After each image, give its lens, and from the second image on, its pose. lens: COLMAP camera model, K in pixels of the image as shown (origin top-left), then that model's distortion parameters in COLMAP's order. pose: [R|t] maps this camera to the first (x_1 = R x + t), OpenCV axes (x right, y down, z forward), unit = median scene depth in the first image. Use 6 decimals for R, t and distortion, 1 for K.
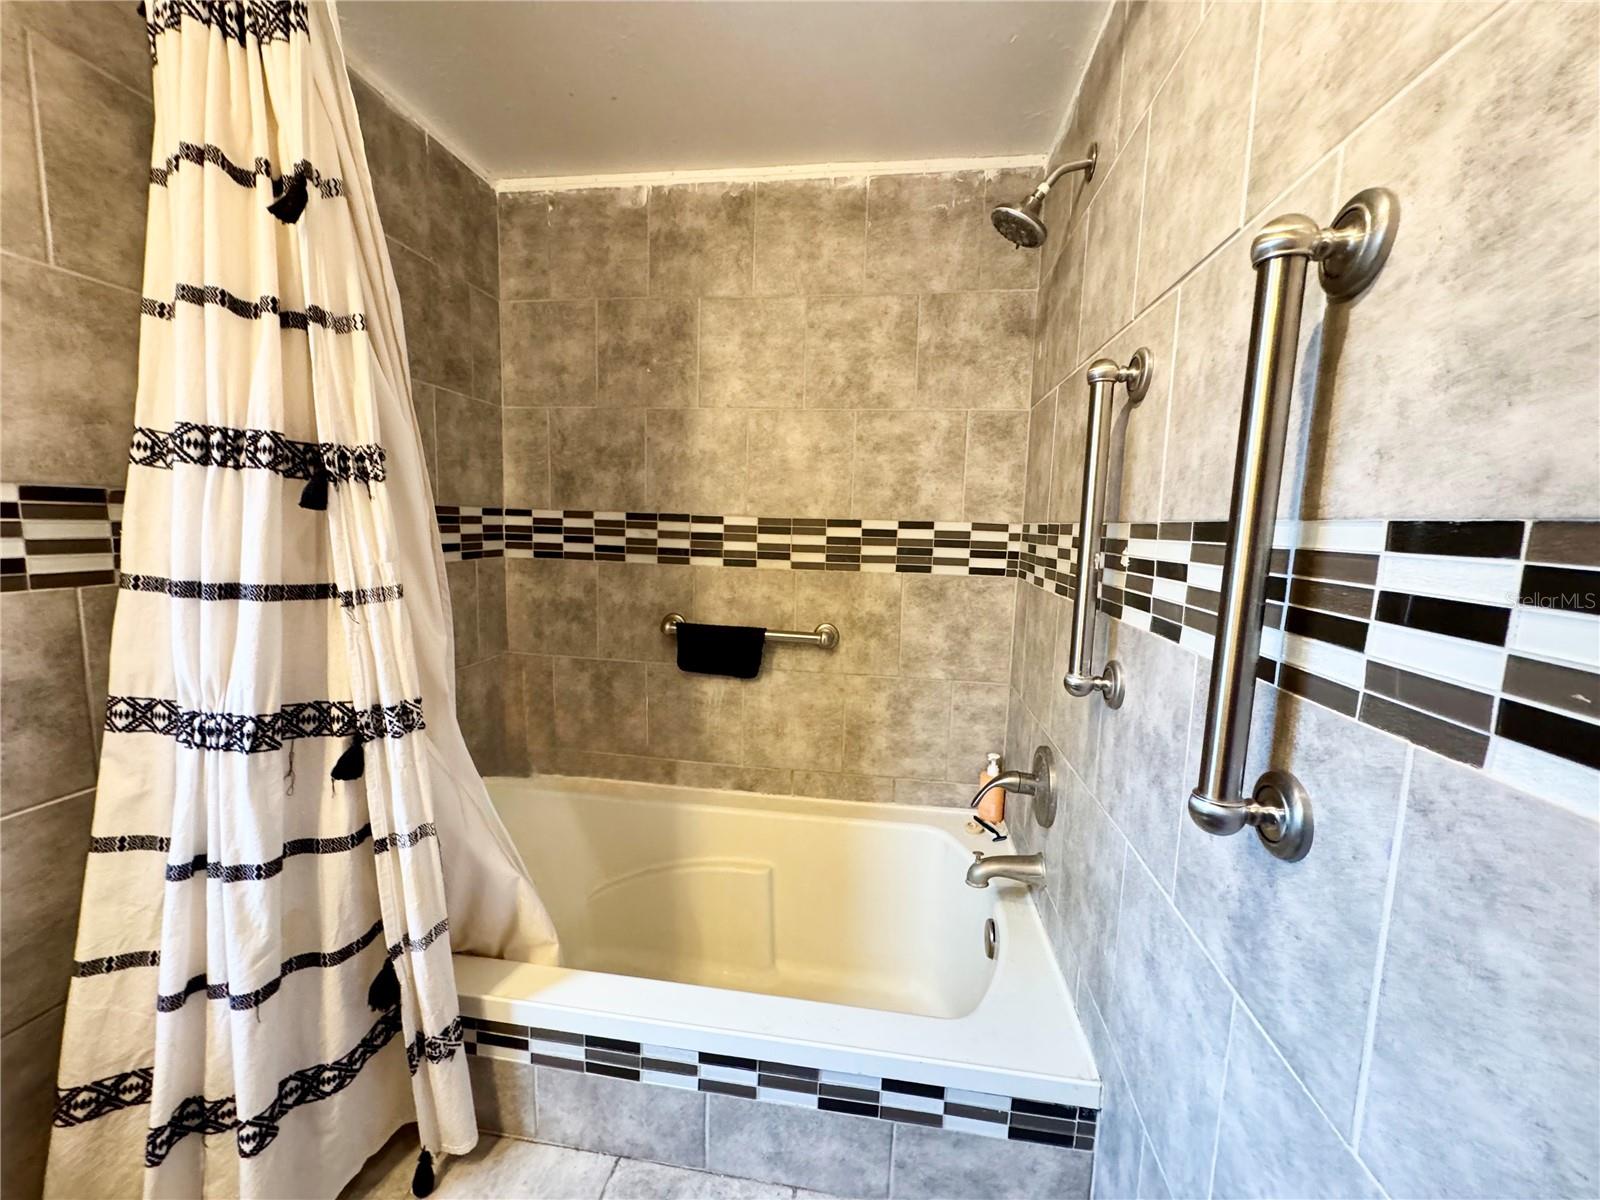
lens RADIAL K [[639.7, 0, 801.1], [0, 639.7, 597.0], [0, 0, 1]] dist [-0.002781, 0.000787]
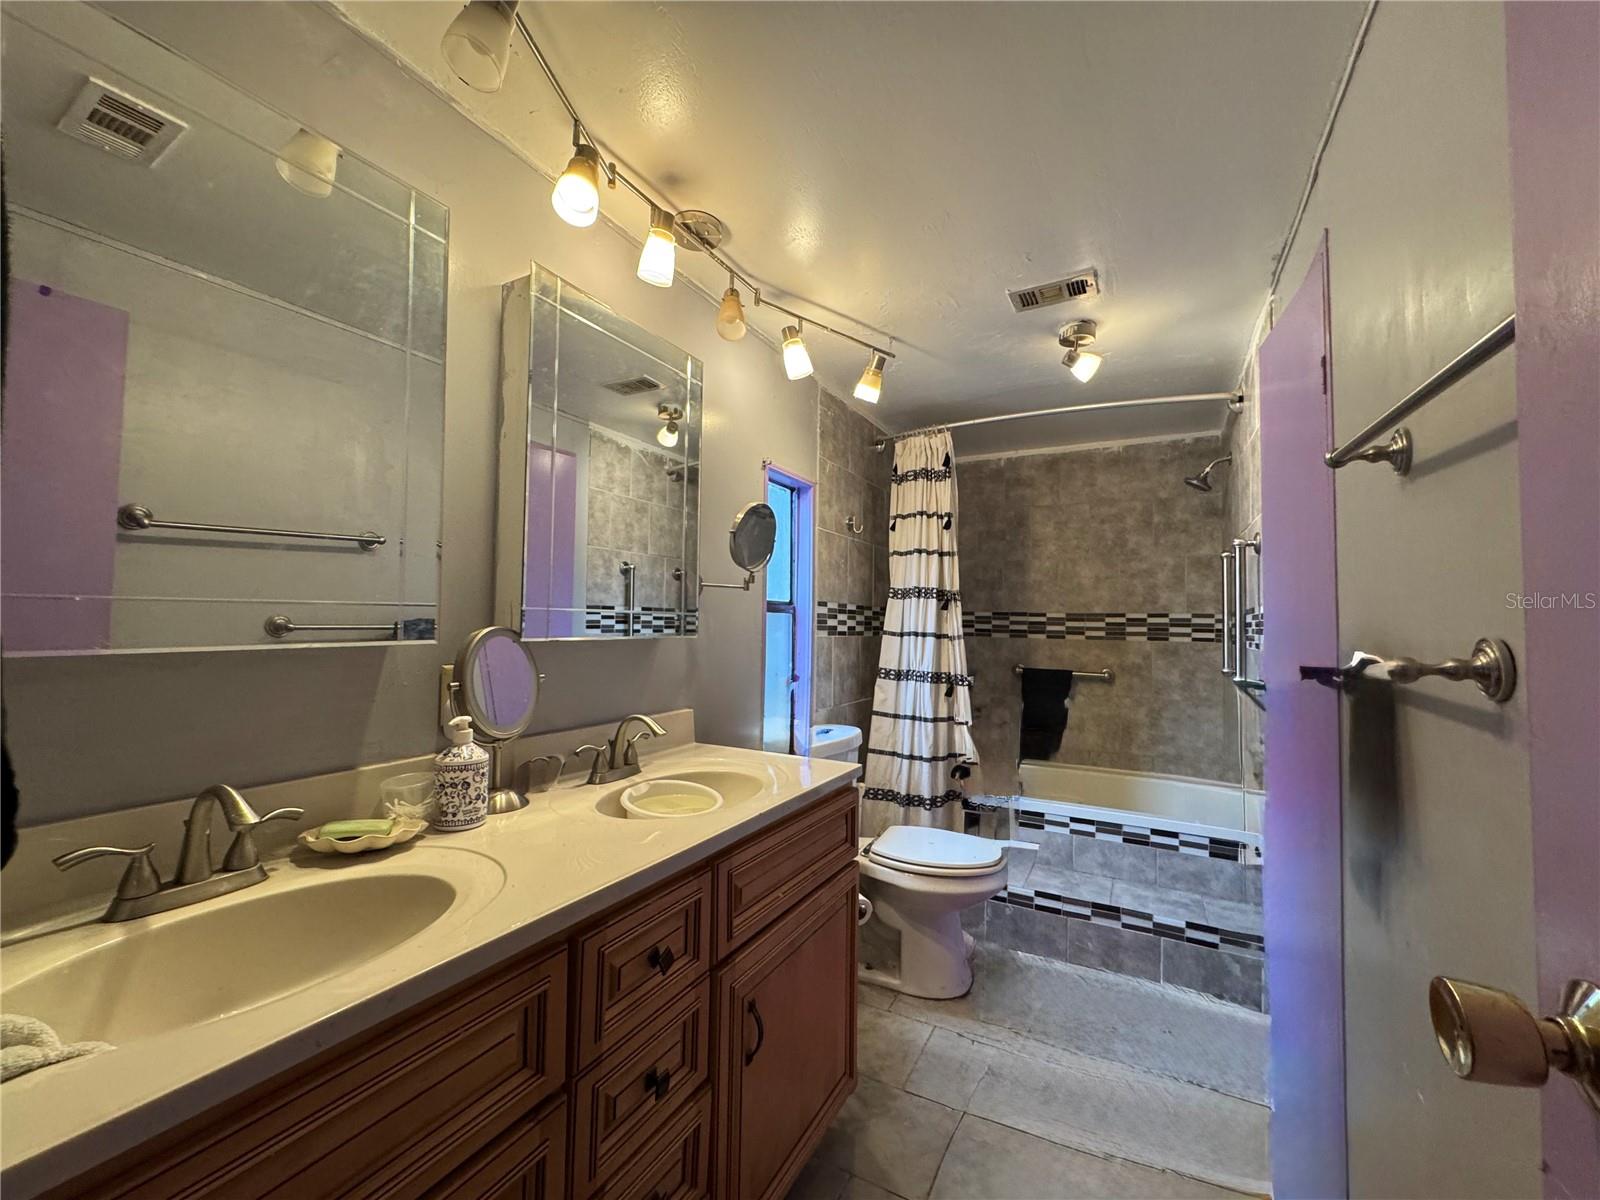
lens RADIAL K [[639.7, 0, 798.2], [0, 639.7, 595.5], [0, 0, 1]] dist [-0.002781, 0.000787]
pose [[0.936362, -0.027744, -0.349939, -0.152255], [-0.030241, 0.986791, -0.159152, 0.161596], [0.349732, 0.159607, 0.923154, -1.119961]]
